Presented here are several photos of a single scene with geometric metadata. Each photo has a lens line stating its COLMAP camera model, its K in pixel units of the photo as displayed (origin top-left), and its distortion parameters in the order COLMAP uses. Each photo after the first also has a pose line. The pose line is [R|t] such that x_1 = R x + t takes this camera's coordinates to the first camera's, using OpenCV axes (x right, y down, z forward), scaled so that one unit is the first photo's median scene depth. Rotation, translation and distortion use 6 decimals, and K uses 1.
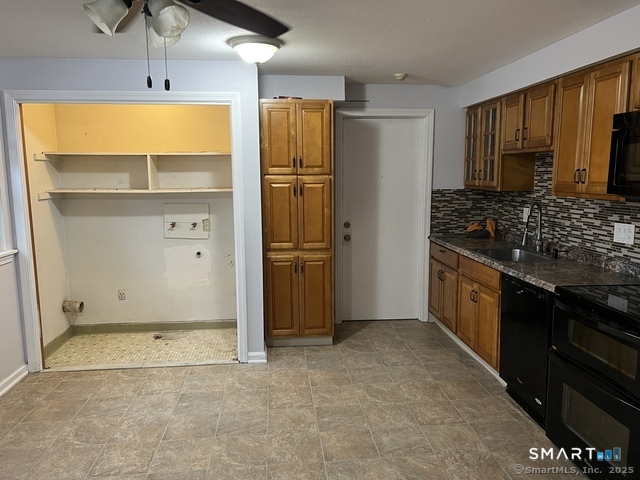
lens RADIAL K [[478.3, 0, 320.4], [0, 478.3, 239.2], [0, 0, 1]] dist [0.003211, 0.003242]
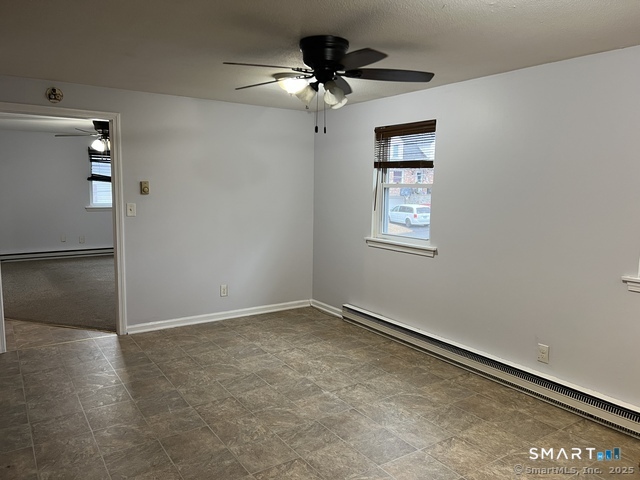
lens RADIAL K [[478.3, 0, 319.9], [0, 478.3, 240.0], [0, 0, 1]] dist [0.003211, 0.003242]
pose [[-0.877383, 0.047590, -0.477424, 0.212071], [-0.084204, 0.964351, 0.250874, -0.265396], [0.472343, 0.260314, -0.842098, 1.847228]]
